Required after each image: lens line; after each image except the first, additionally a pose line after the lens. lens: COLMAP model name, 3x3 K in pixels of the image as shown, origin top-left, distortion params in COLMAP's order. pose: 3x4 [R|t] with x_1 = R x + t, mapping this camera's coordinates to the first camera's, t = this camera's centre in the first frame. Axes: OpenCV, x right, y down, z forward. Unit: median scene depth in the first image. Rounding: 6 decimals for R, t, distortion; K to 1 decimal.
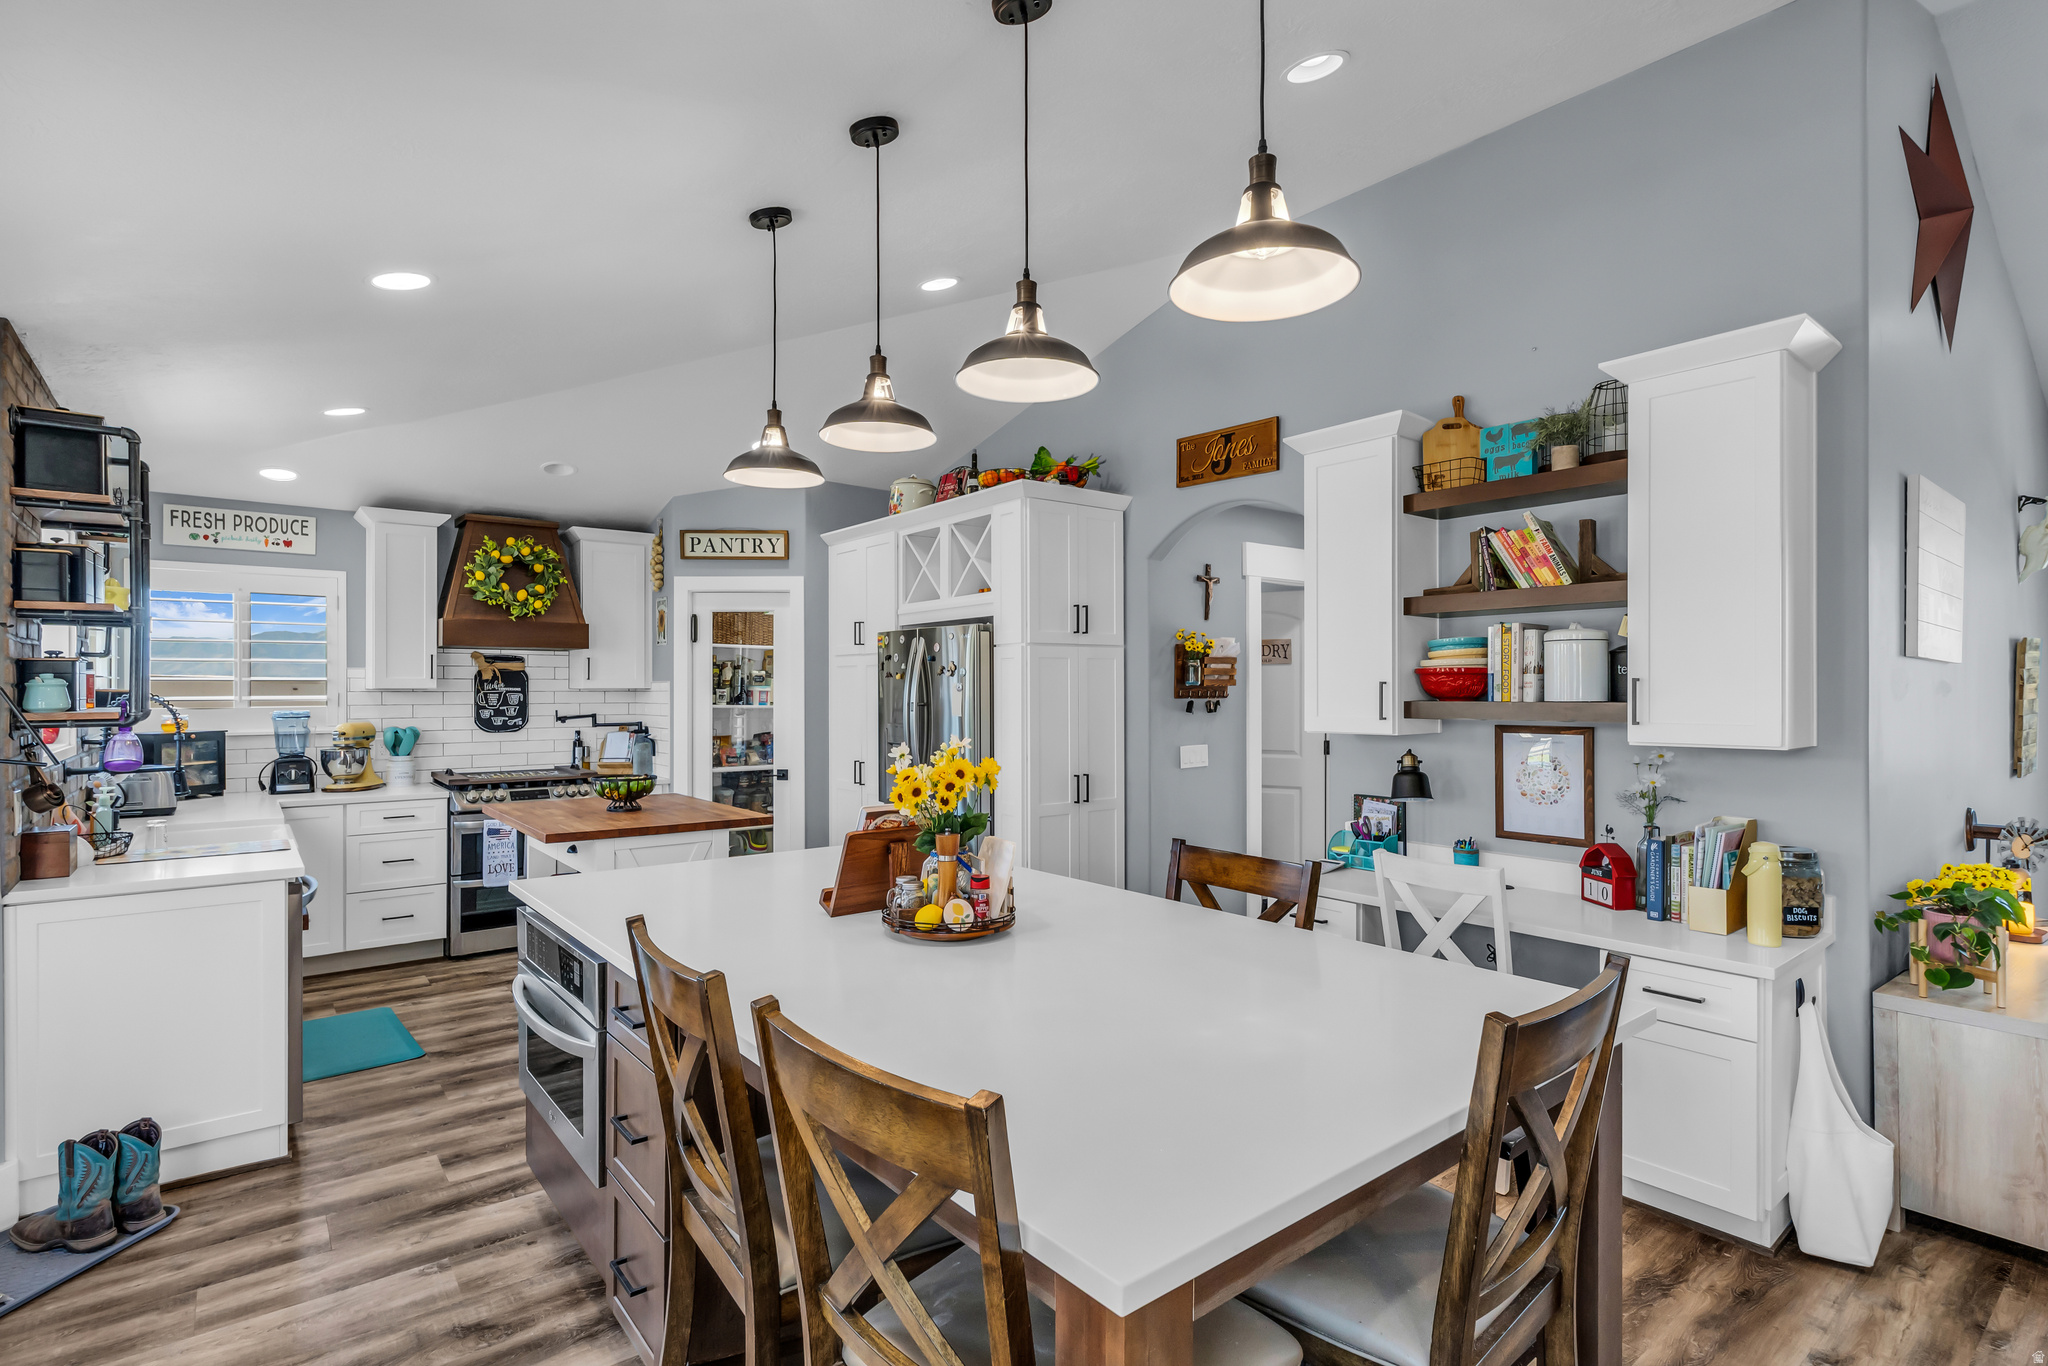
lens RADIAL K [[993.2, 0, 1035.2], [0, 993.2, 689.7], [0, 0, 1]] dist [0.000934, 0.001184]
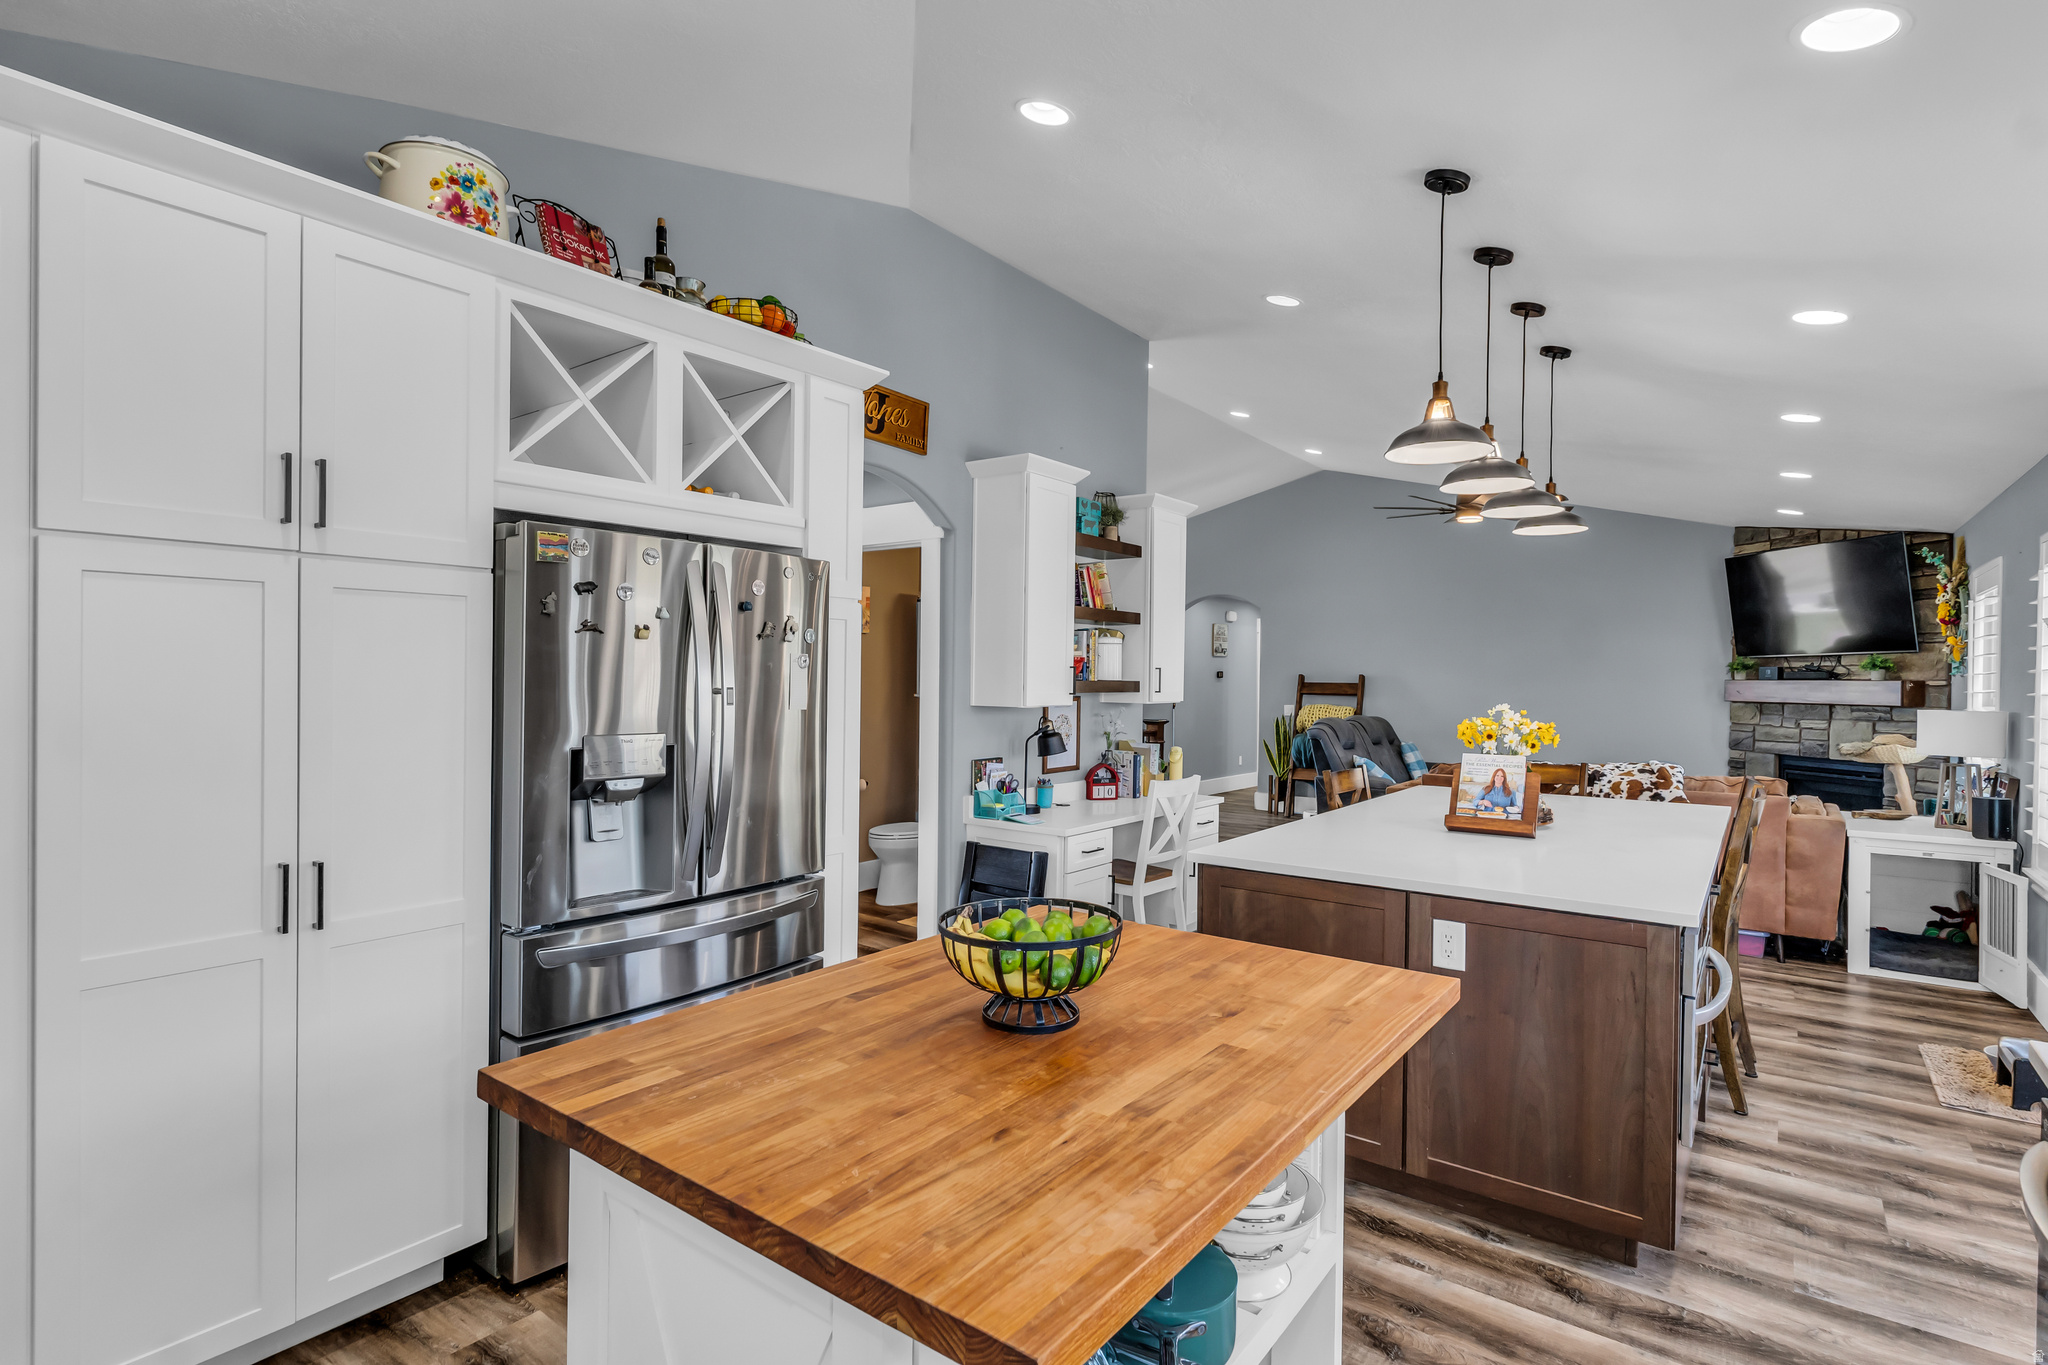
lens RADIAL K [[993.2, 0, 1036.7], [0, 993.2, 681.7], [0, 0, 1]] dist [0.000934, 0.001184]
pose [[-0.248127, -0.006141, 0.968708, -0.594978], [-0.011450, 0.999929, 0.003406, 0.005365], [-0.968660, -0.010247, -0.248180, 0.872156]]
